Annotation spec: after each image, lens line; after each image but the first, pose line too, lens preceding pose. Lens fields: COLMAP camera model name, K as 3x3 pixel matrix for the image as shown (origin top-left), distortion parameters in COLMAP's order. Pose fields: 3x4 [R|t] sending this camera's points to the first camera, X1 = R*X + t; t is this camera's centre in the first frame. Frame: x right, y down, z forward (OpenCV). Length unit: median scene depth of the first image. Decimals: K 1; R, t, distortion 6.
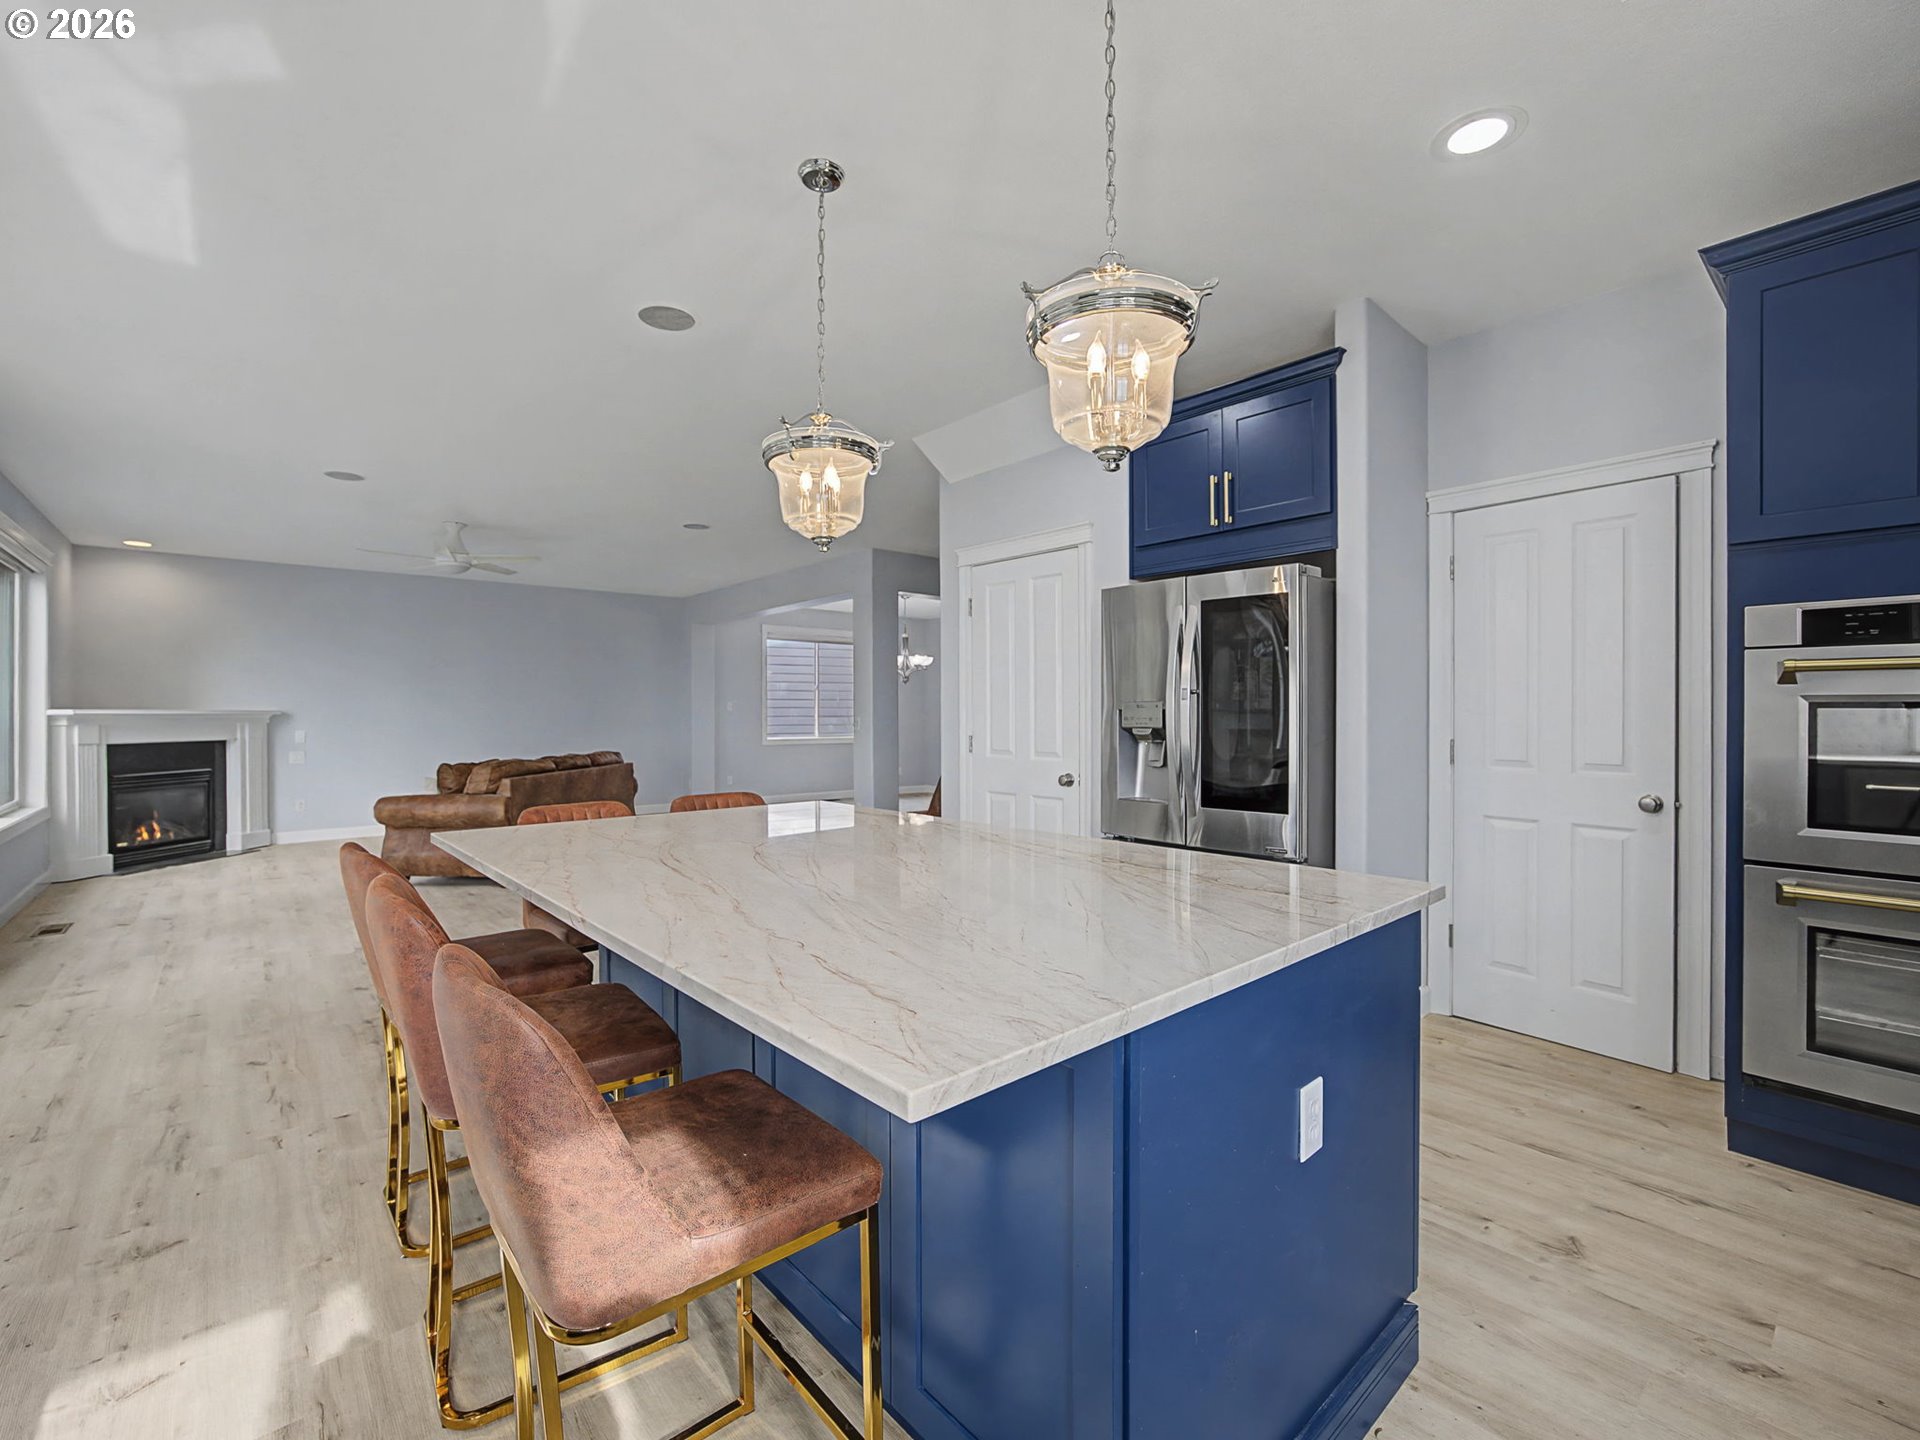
lens RADIAL K [[861.3, 0, 960.0], [0, 861.3, 720.0], [0, 0, 1]] dist [-0.003055, -0.000637]
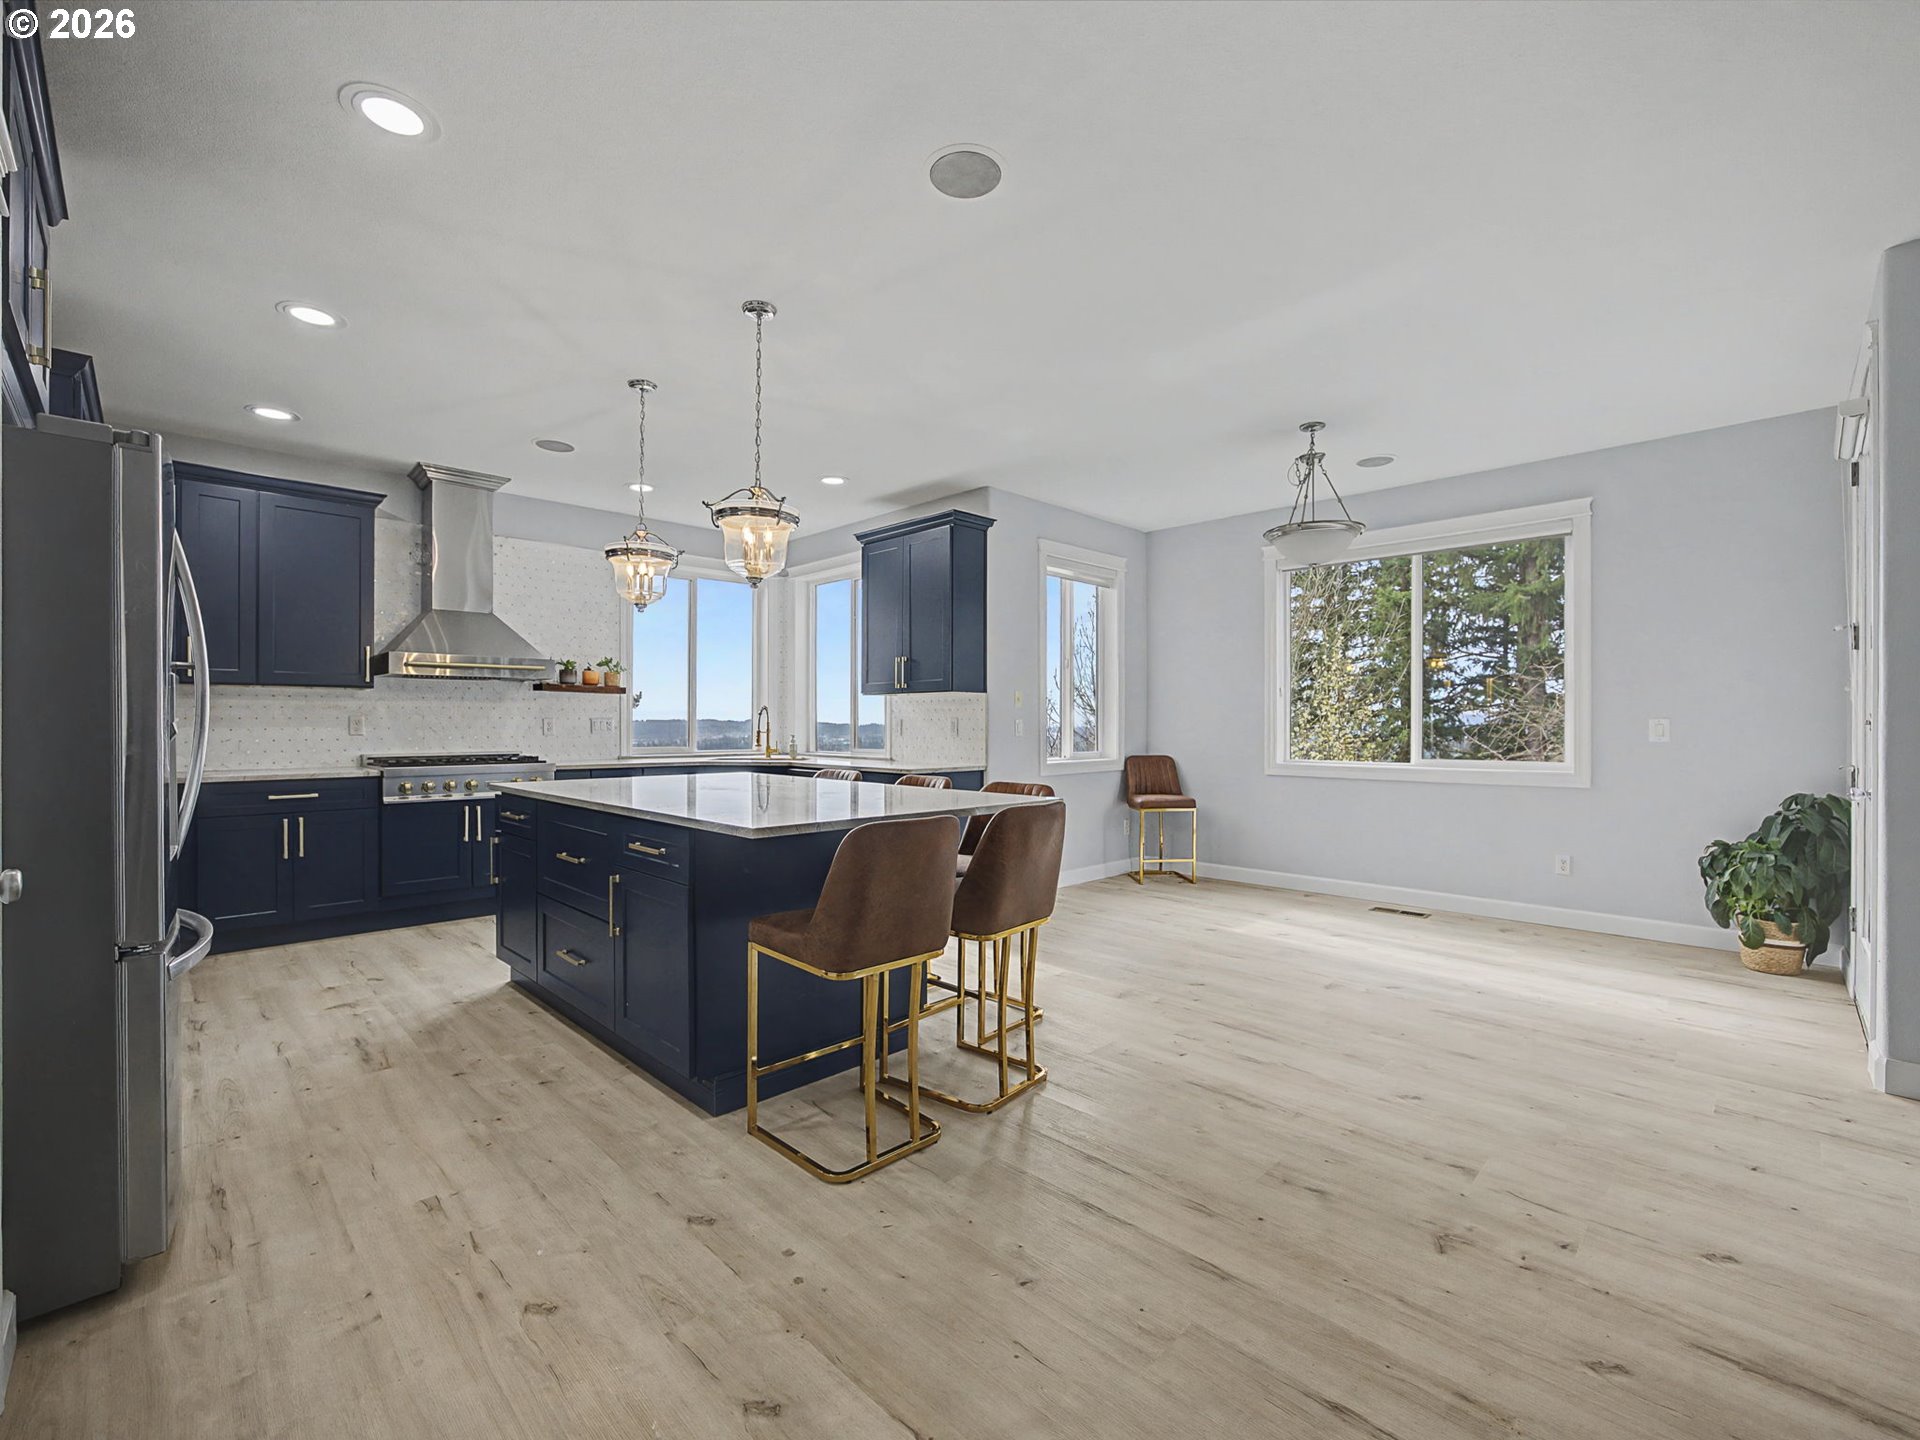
lens RADIAL K [[861.3, 0, 960.0], [0, 861.3, 720.0], [0, 0, 1]] dist [-0.003055, -0.000637]
pose [[-0.998680, 0.003686, -0.051236, -0.415588], [0.003513, 0.999988, 0.003454, 0.012202], [0.051248, 0.003269, -0.998681, 2.420627]]
